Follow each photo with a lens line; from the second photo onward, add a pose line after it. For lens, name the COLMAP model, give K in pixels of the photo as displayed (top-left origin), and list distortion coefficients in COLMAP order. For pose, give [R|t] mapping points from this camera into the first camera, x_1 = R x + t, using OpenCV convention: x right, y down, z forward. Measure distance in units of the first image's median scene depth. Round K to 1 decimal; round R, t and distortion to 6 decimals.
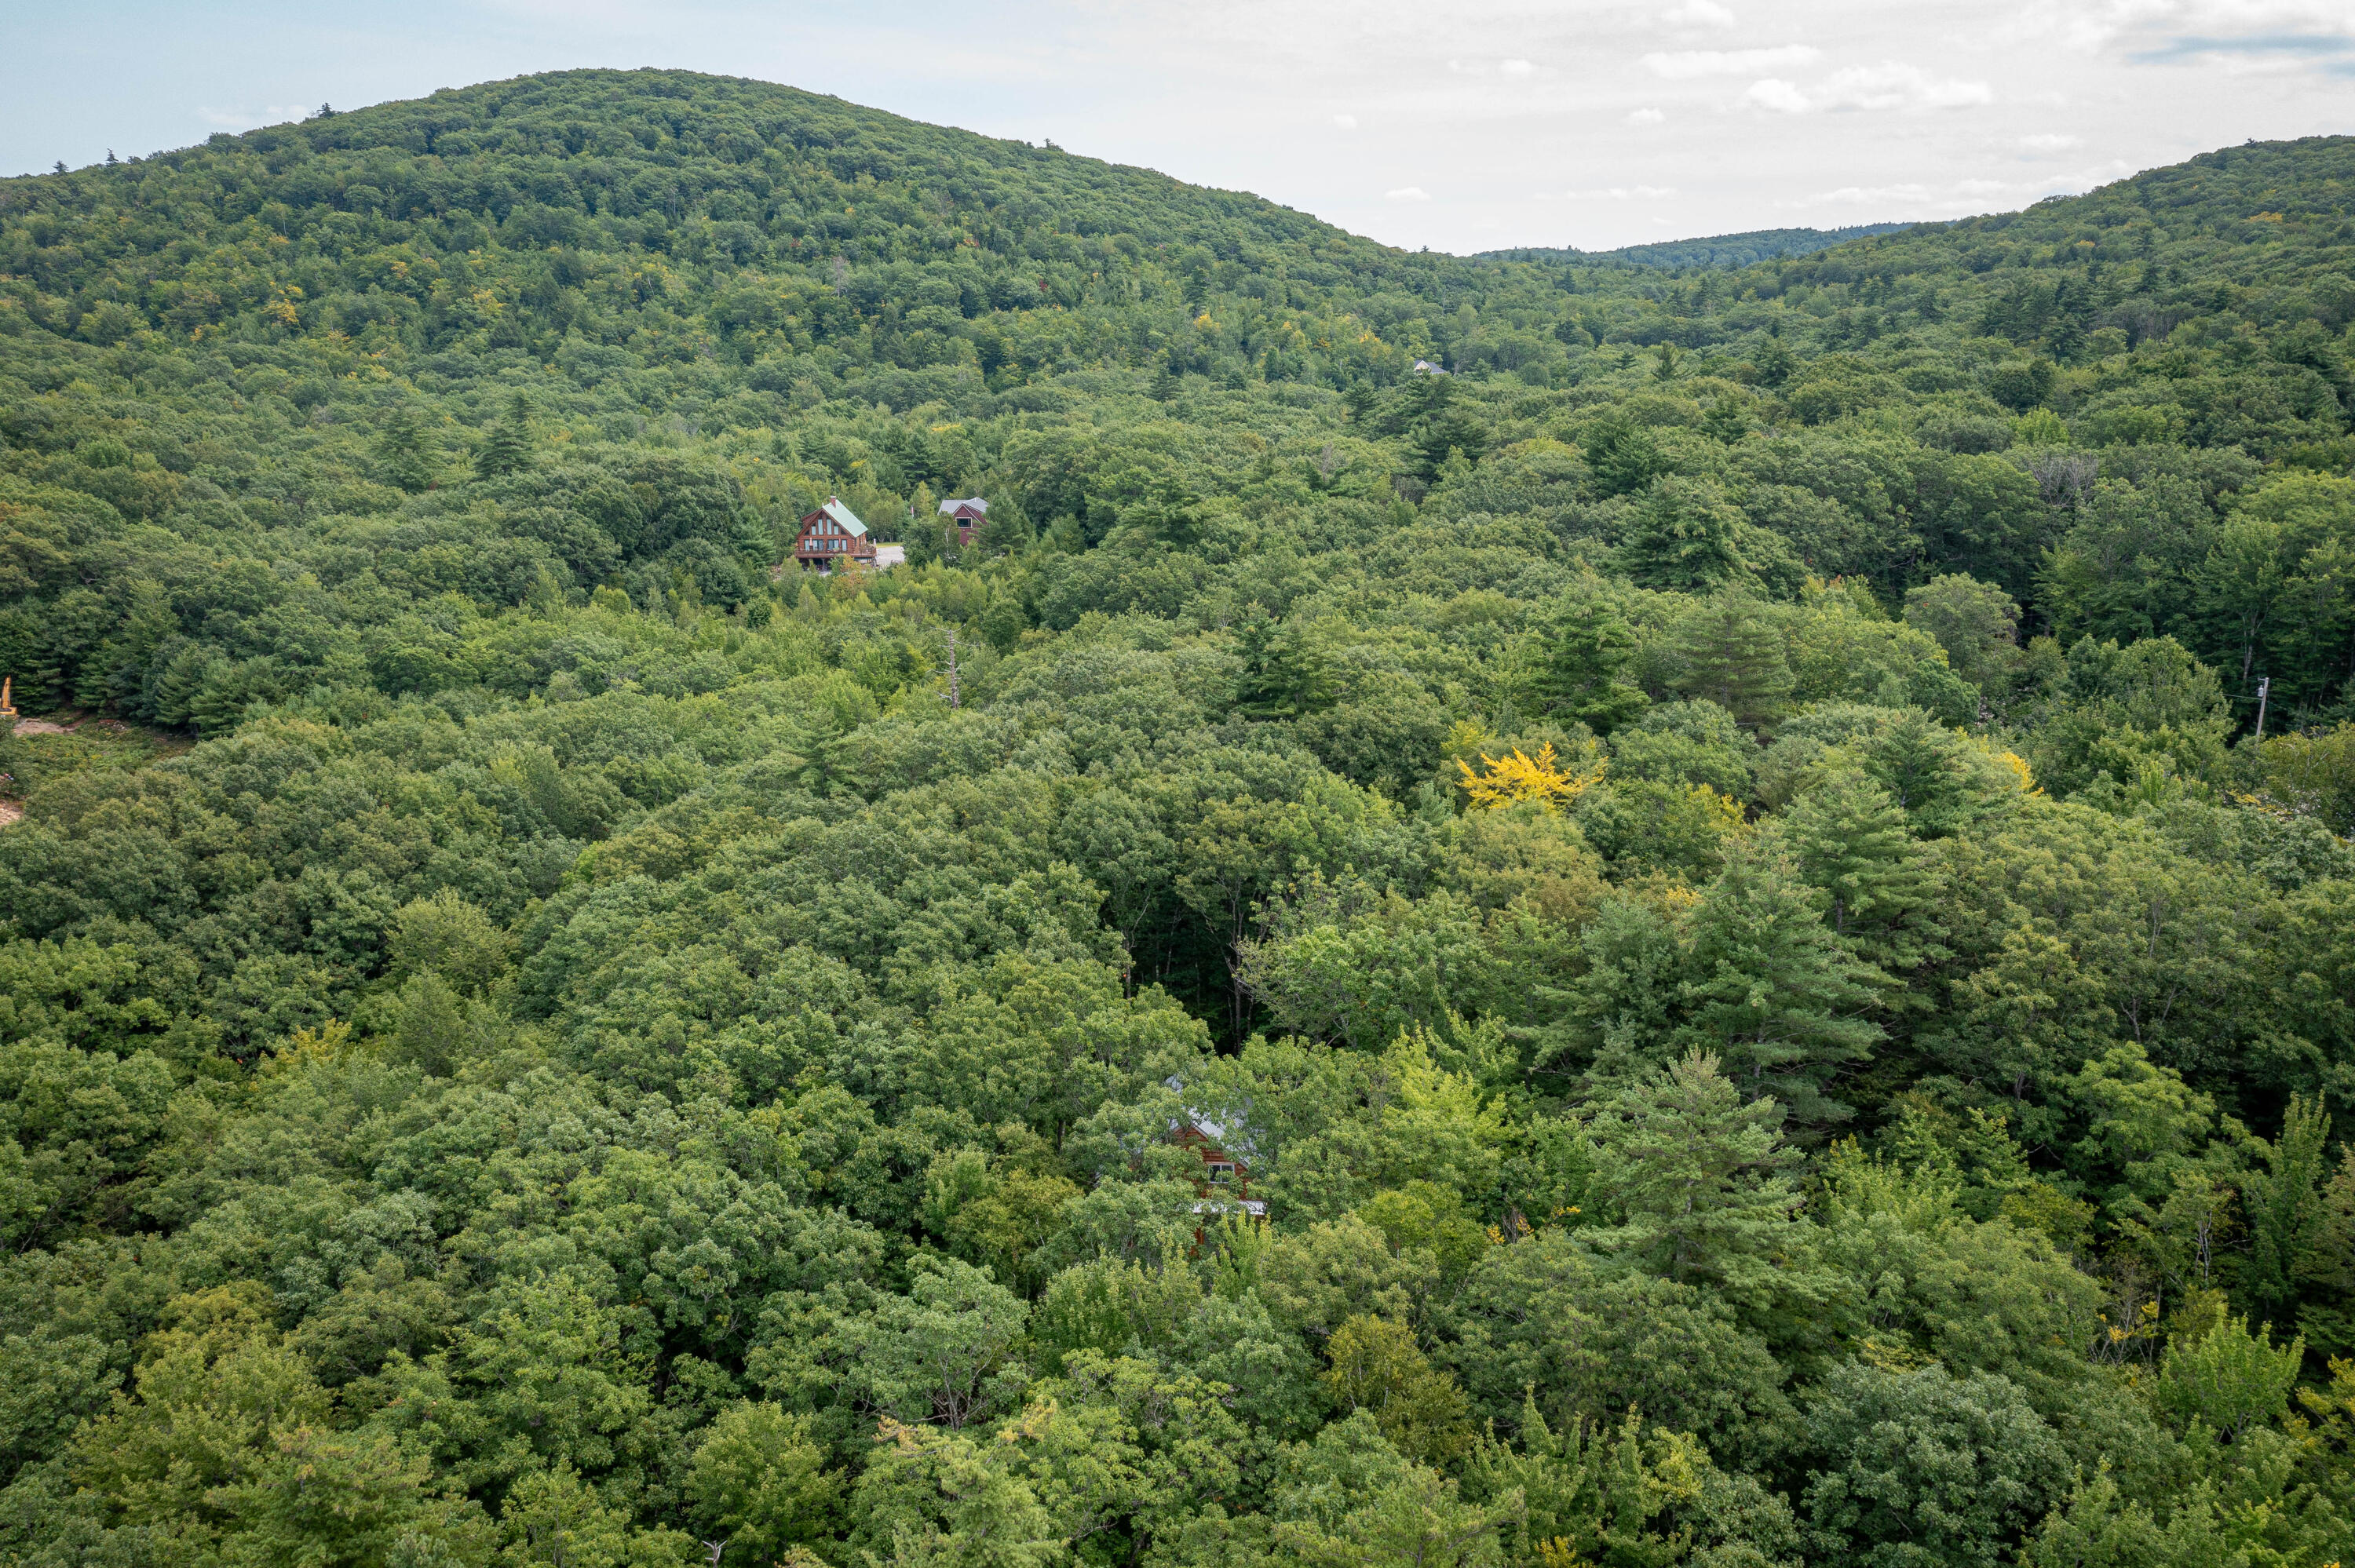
lens RADIAL K [[1855.5, 0, 1182.6], [0, 1855.5, 785.1], [0, 0, 1]] dist [-0.006553, 0.009198]
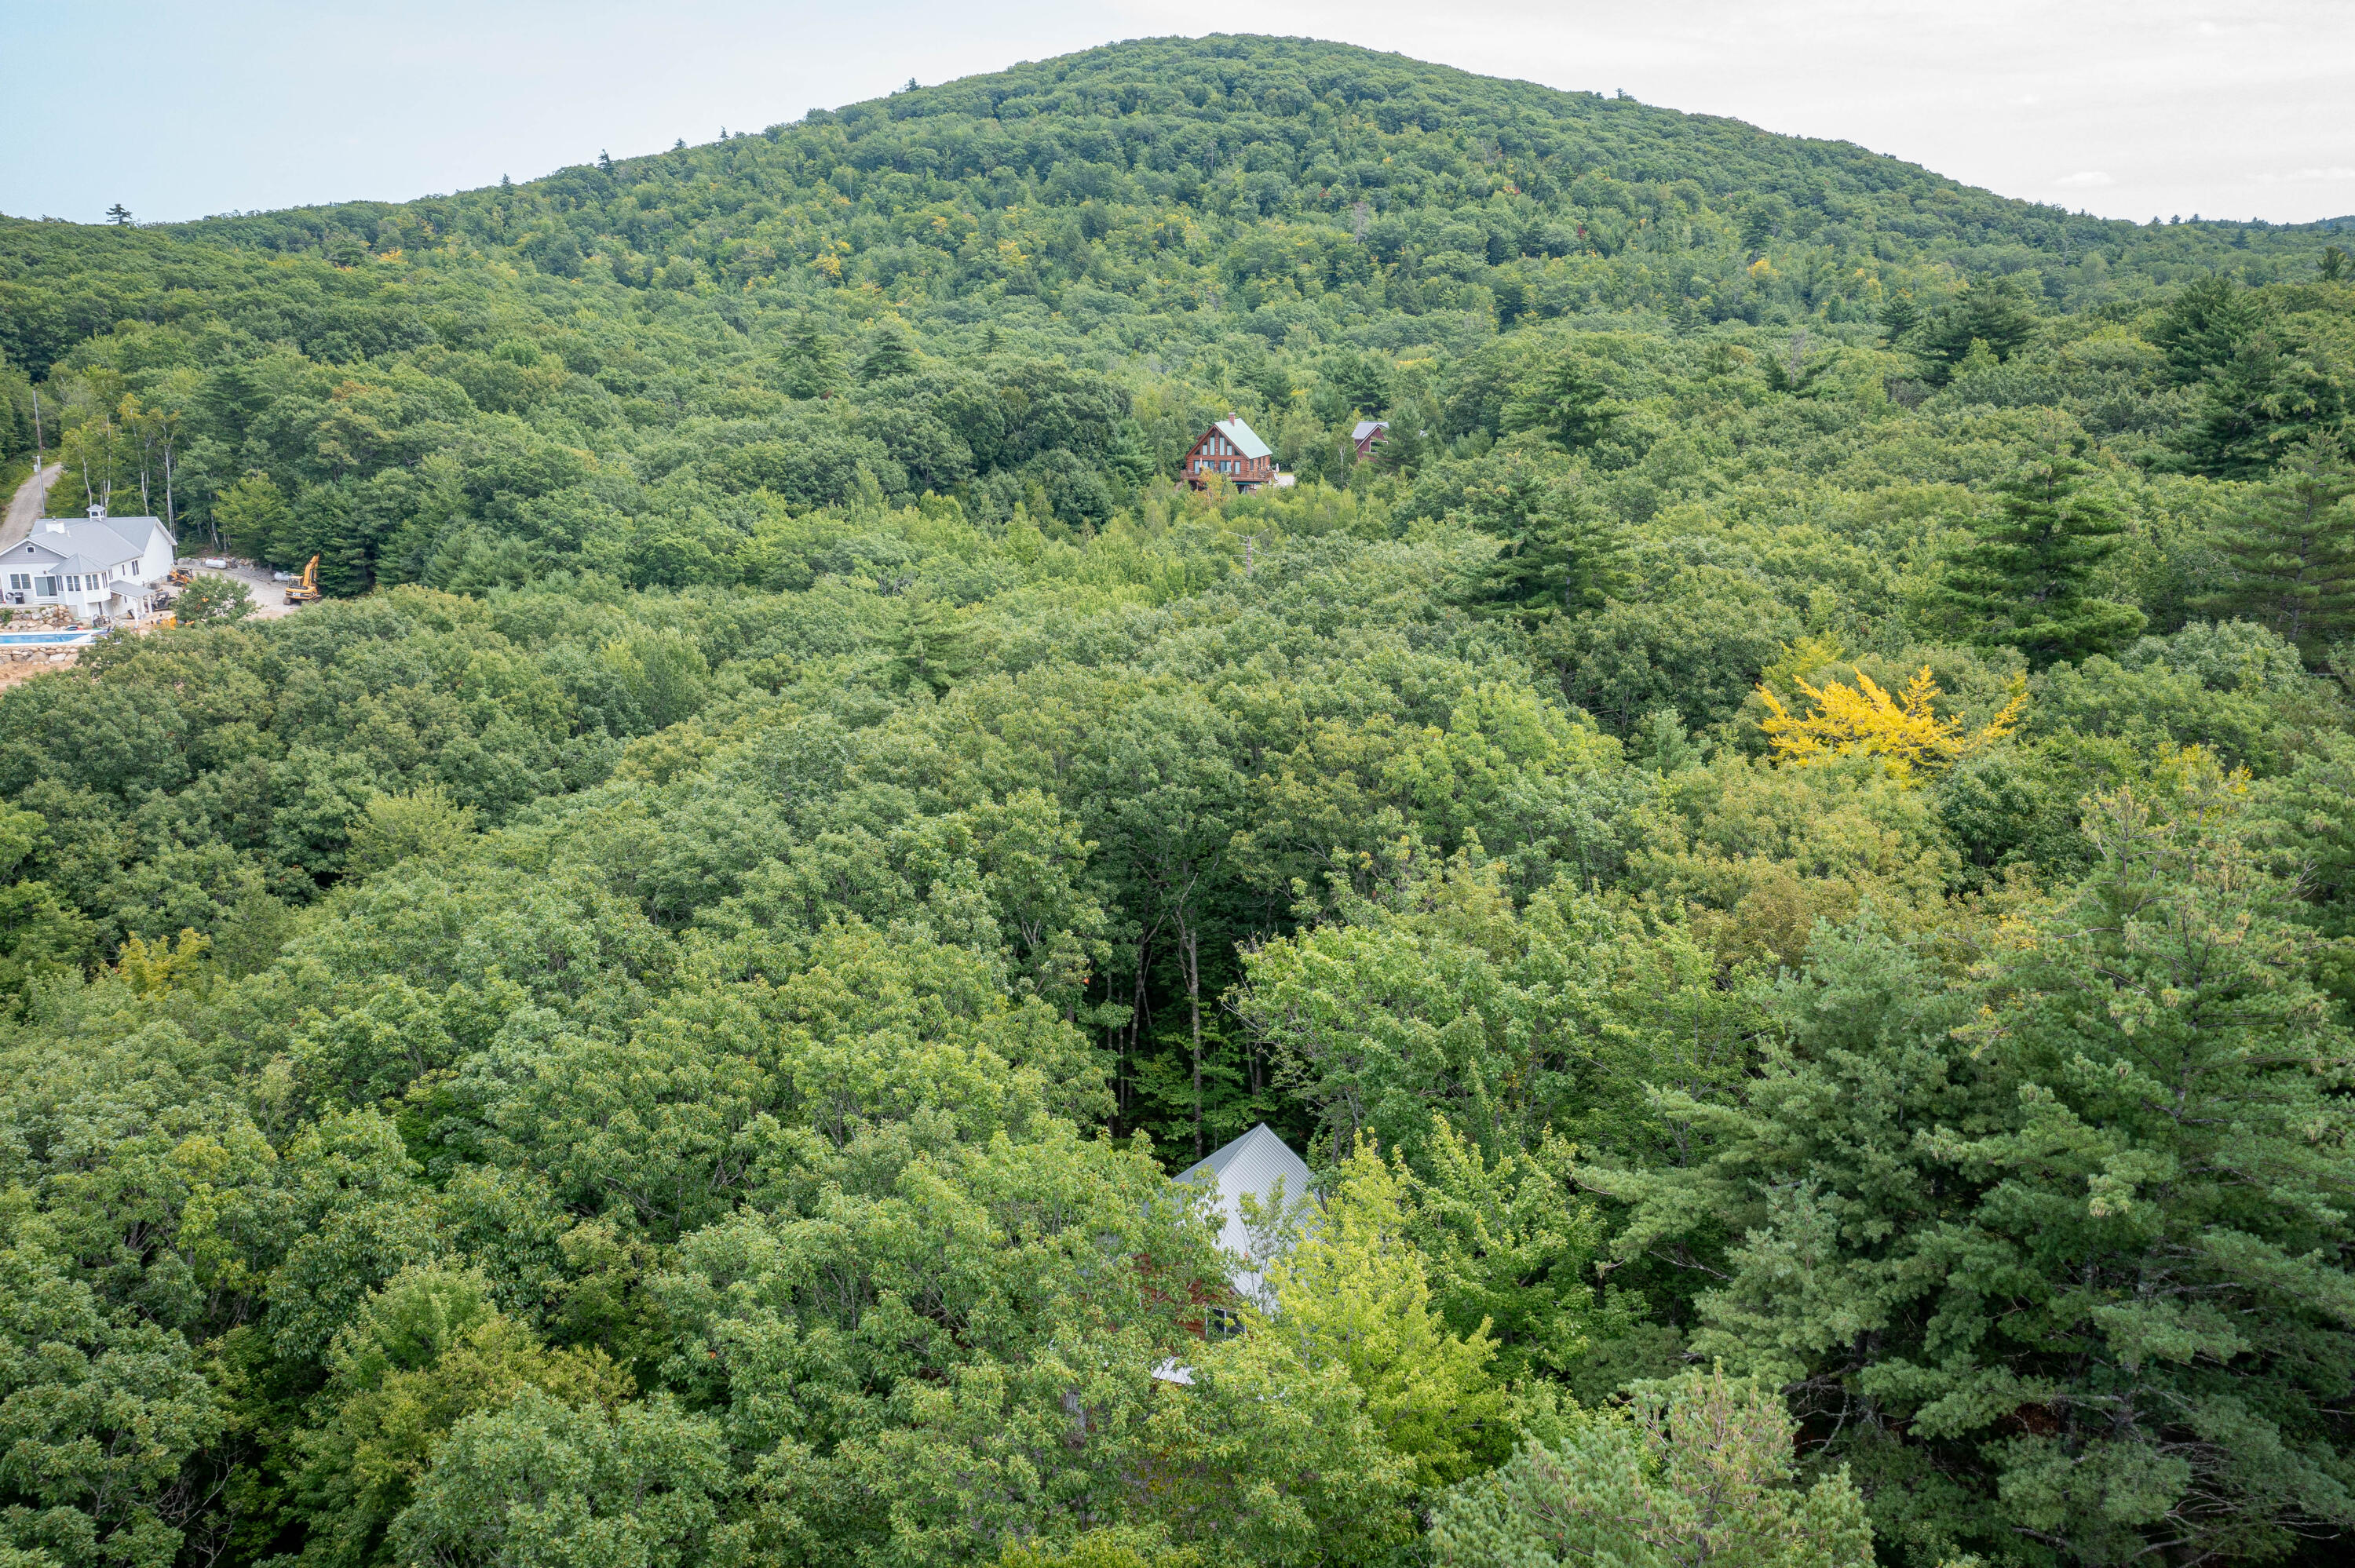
lens RADIAL K [[1855.5, 0, 1180.9], [0, 1855.5, 784.3], [0, 0, 1]] dist [-0.006553, 0.009198]
pose [[0.951505, 0.074773, -0.298407, 0.079257], [-0.074343, 0.997150, 0.012807, 0.012900], [0.298514, 0.009998, 0.954353, 0.192441]]
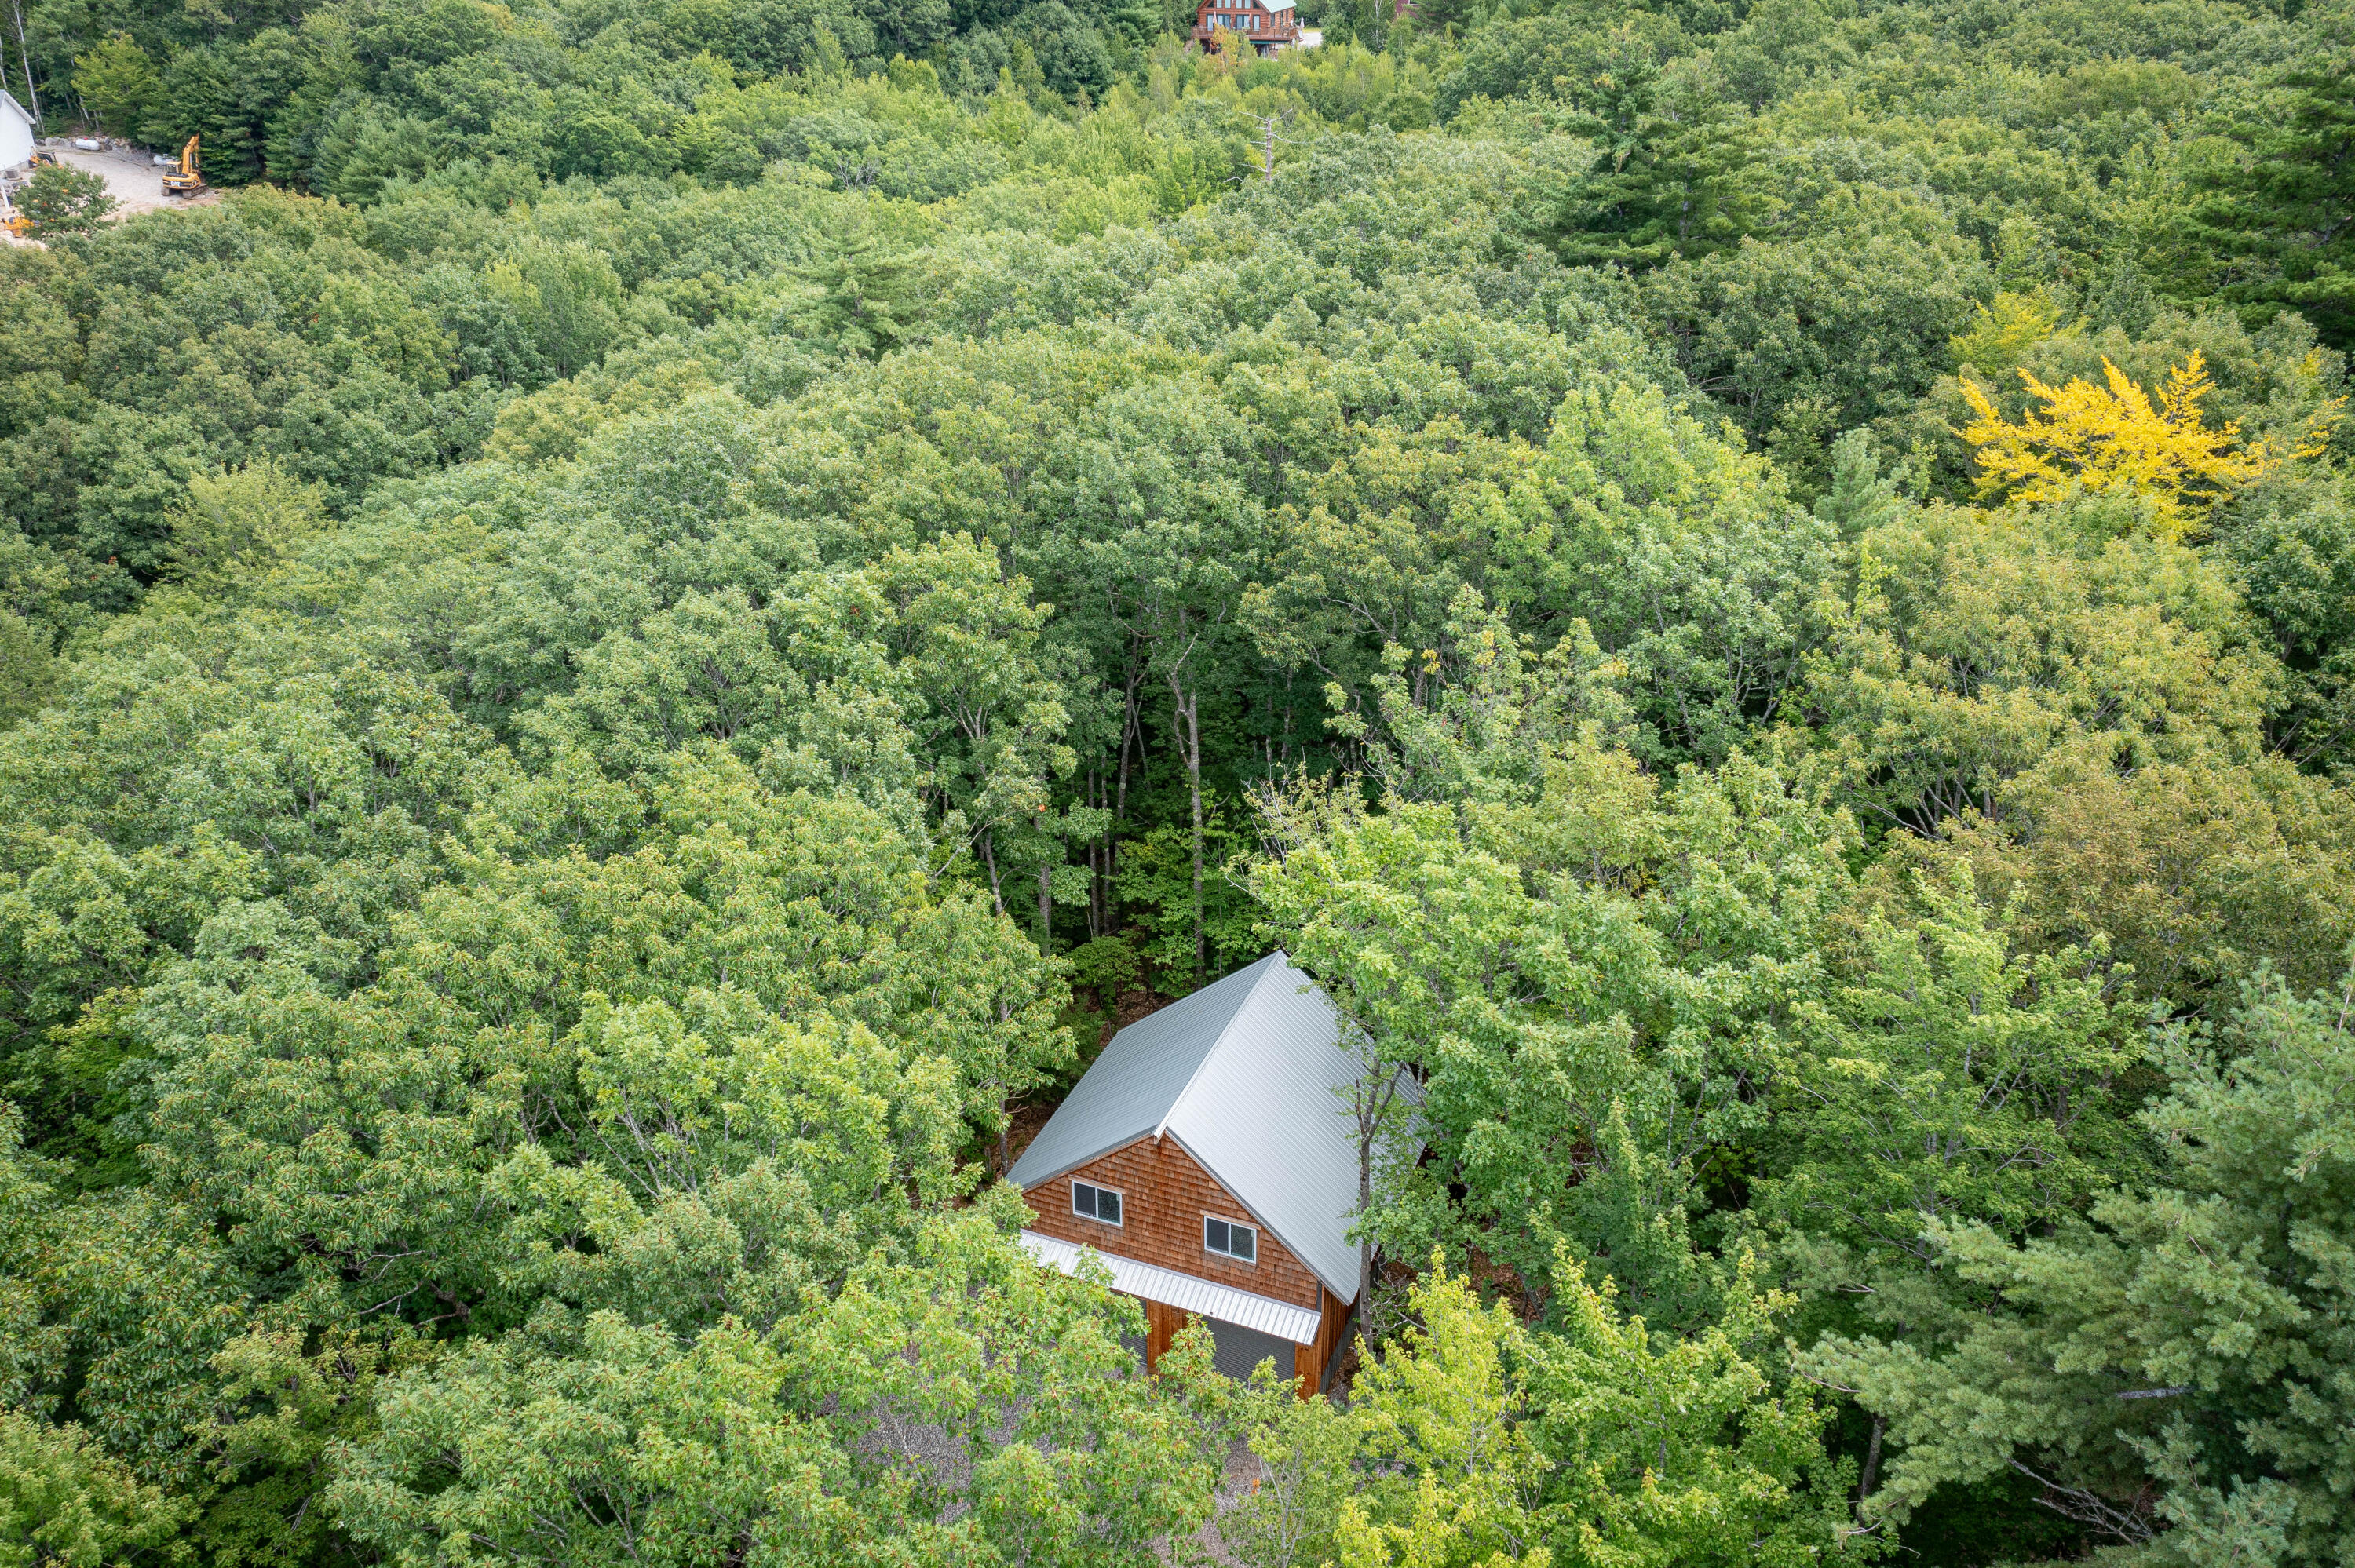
lens RADIAL K [[1855.5, 0, 1174.5], [0, 1855.5, 773.3], [0, 0, 1]] dist [-0.006553, 0.009198]
pose [[0.948158, 0.140929, -0.284843, 0.056922], [-0.074407, 0.969829, 0.232153, -0.005552], [0.308966, -0.198923, 0.930037, 0.267230]]
